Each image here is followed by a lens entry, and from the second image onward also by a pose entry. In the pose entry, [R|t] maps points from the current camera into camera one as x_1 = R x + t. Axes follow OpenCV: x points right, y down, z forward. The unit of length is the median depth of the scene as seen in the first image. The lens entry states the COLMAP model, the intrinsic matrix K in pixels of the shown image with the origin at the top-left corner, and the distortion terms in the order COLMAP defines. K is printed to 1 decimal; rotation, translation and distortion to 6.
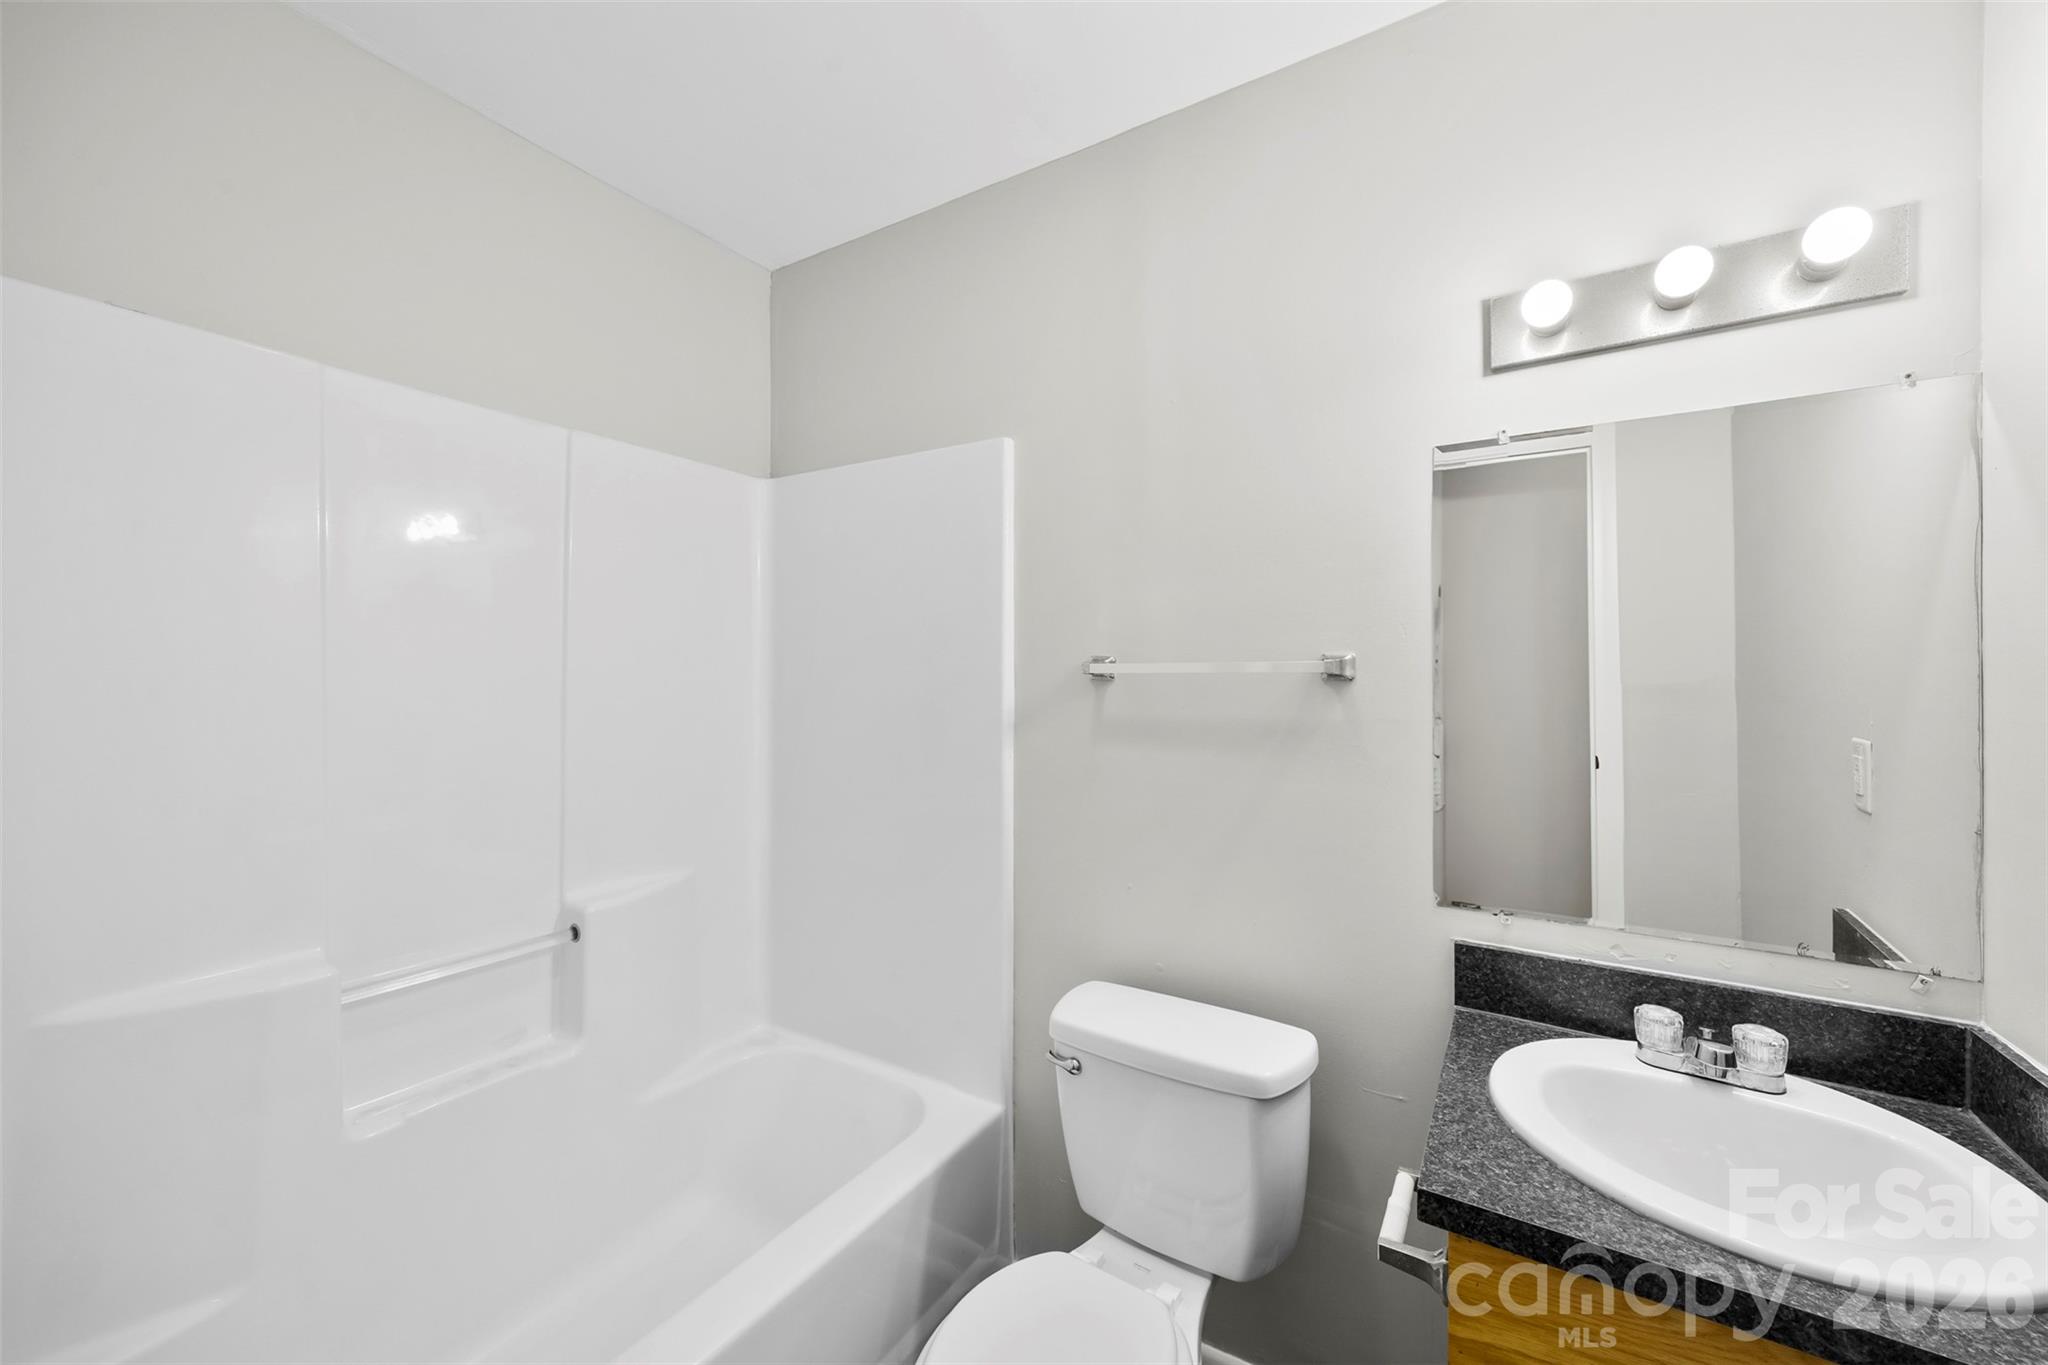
lens RADIAL K [[790.5, 0, 1009.2], [0, 790.5, 685.0], [0, 0, 1]] dist [-0.001407, -0.000373]
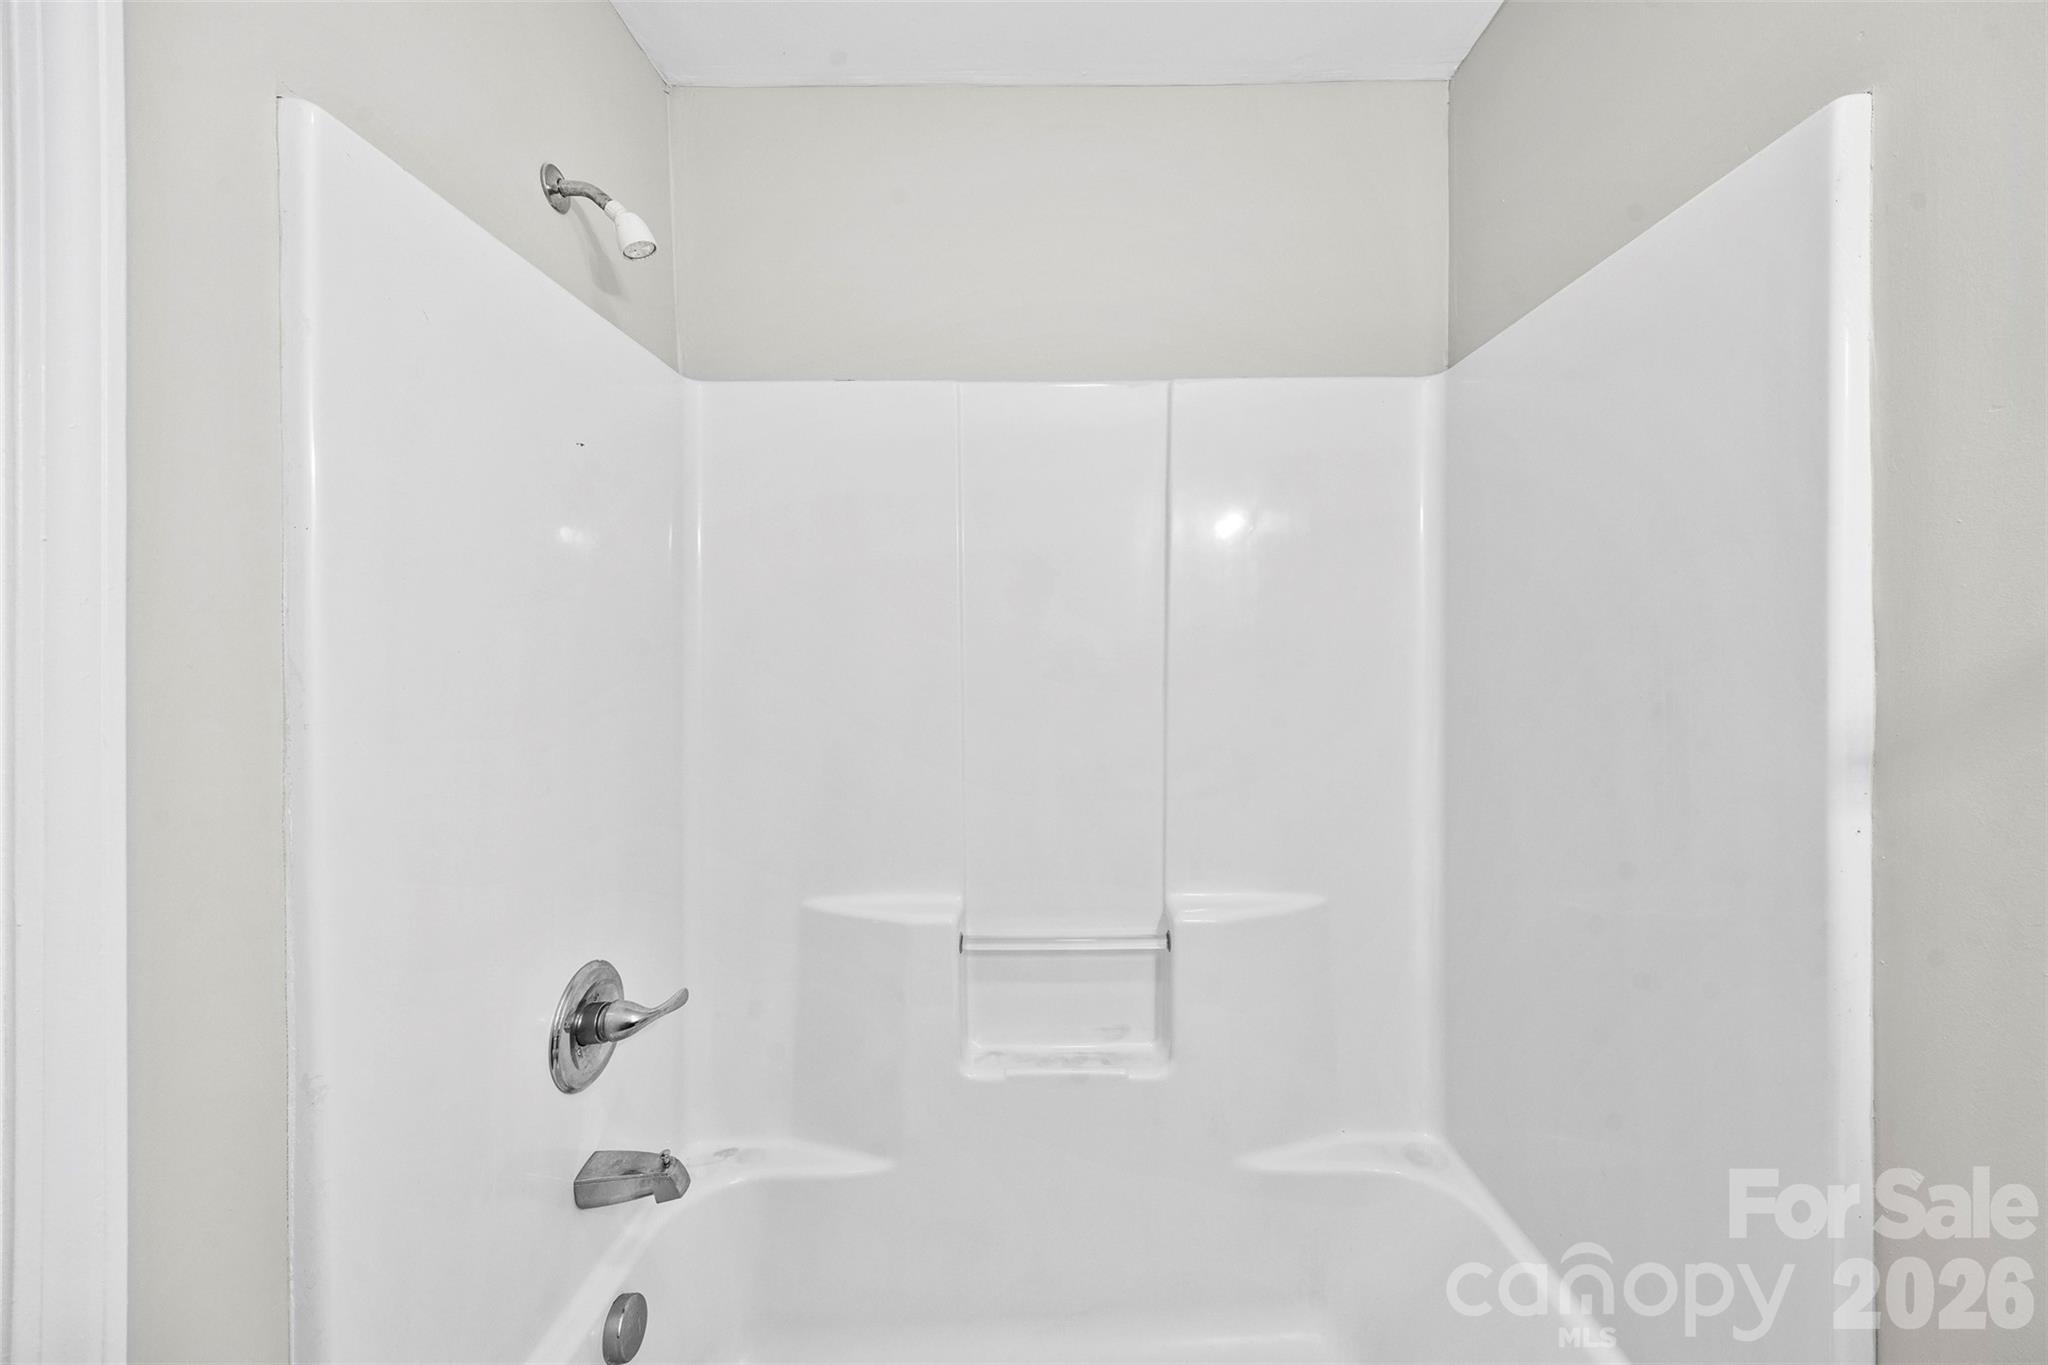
lens RADIAL K [[790.5, 0, 1036.8], [0, 790.5, 663.0], [0, 0, 1]] dist [-0.001407, -0.000373]
pose [[0.539462, 0.000064, -0.842010, 0.122895], [0.004091, 0.999988, 0.002697, -0.004215], [0.842000, -0.004899, 0.539456, 0.388917]]
